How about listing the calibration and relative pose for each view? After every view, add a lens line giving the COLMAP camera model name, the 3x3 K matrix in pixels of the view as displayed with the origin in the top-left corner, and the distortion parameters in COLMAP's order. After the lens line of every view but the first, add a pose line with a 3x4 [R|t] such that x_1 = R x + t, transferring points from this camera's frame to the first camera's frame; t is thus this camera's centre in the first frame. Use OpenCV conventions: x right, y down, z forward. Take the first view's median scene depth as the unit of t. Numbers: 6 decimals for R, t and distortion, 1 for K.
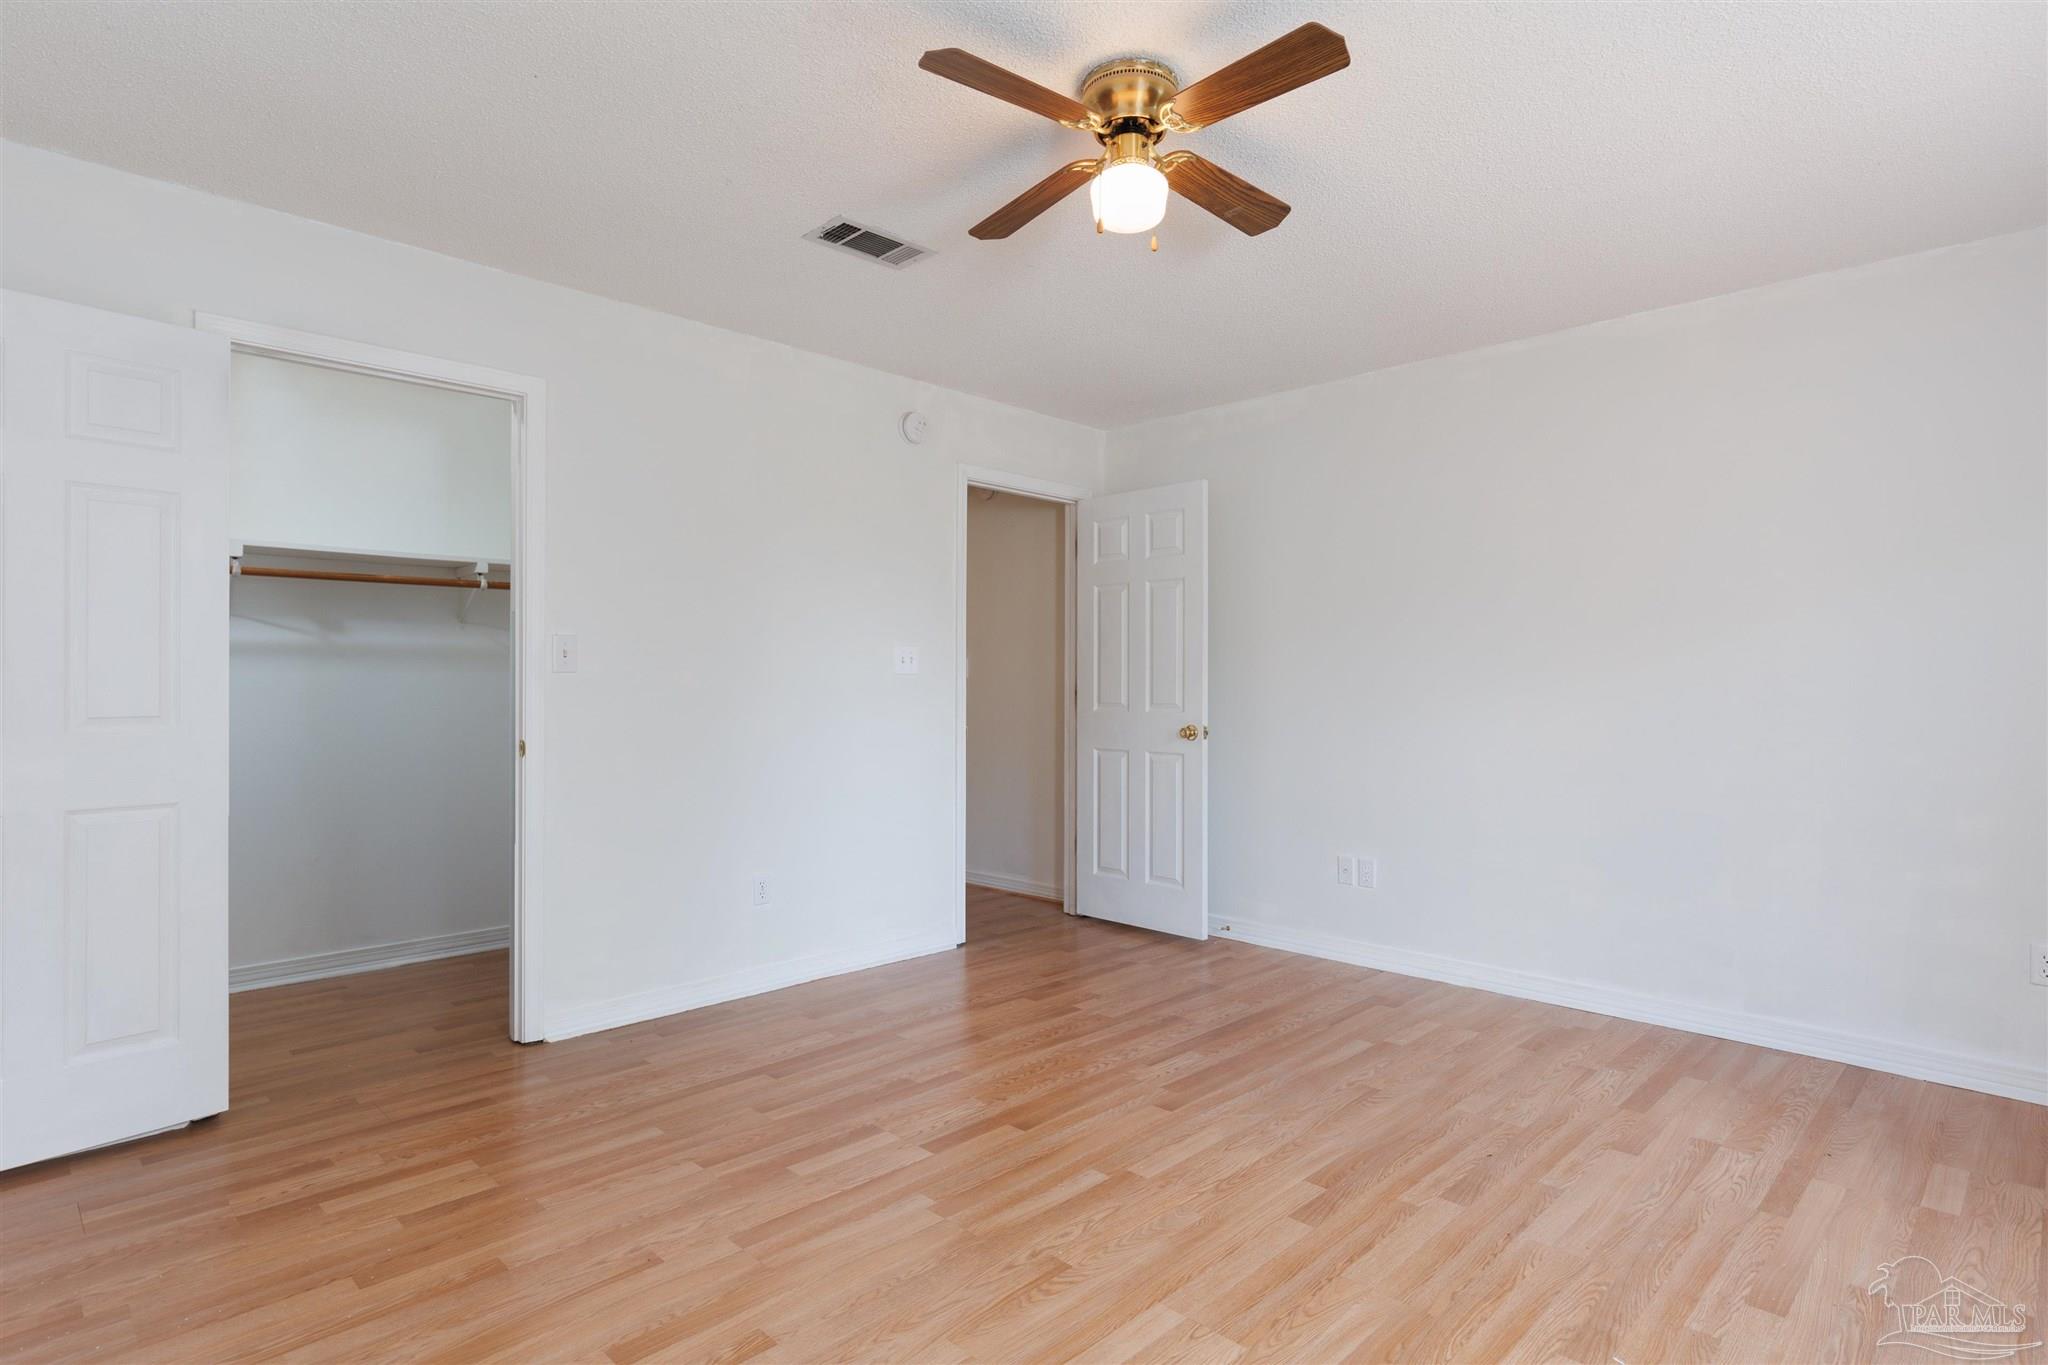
lens RADIAL K [[1120.7, 0, 1024.0], [0, 1120.7, 682.5], [0, 0, 1]] dist [-0.000841, -0.000137]
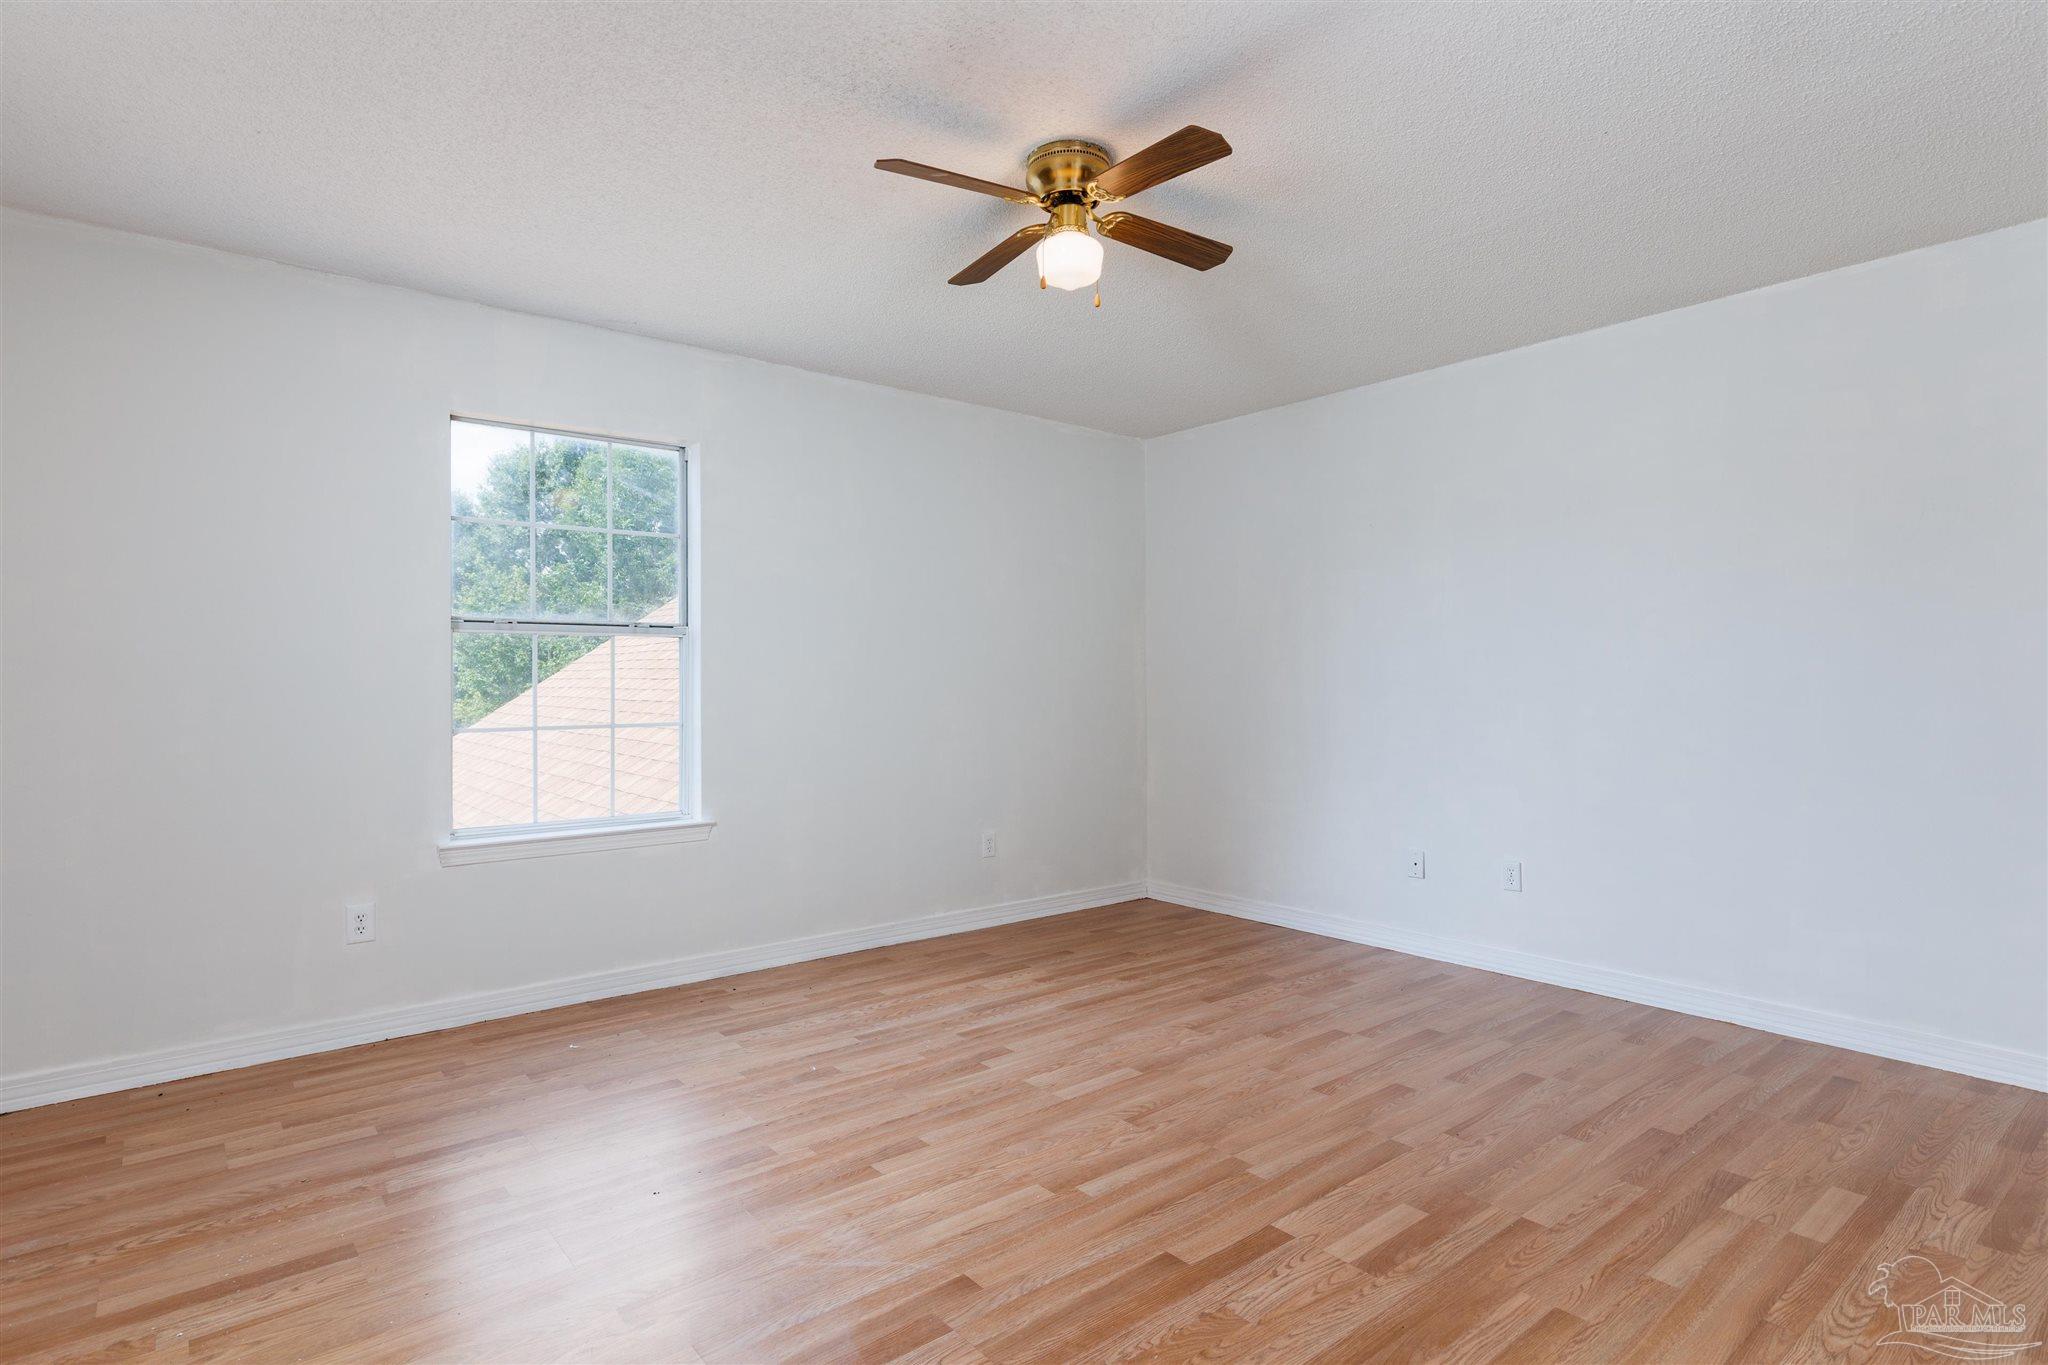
lens RADIAL K [[1120.7, 0, 1024.0], [0, 1120.7, 682.5], [0, 0, 1]] dist [-0.000841, -0.000137]
pose [[-0.995370, 0.000267, 0.096116, 0.027921], [0.000261, 1.000000, -0.000083, 0.002286], [-0.096116, -0.000057, -0.995370, 2.011907]]
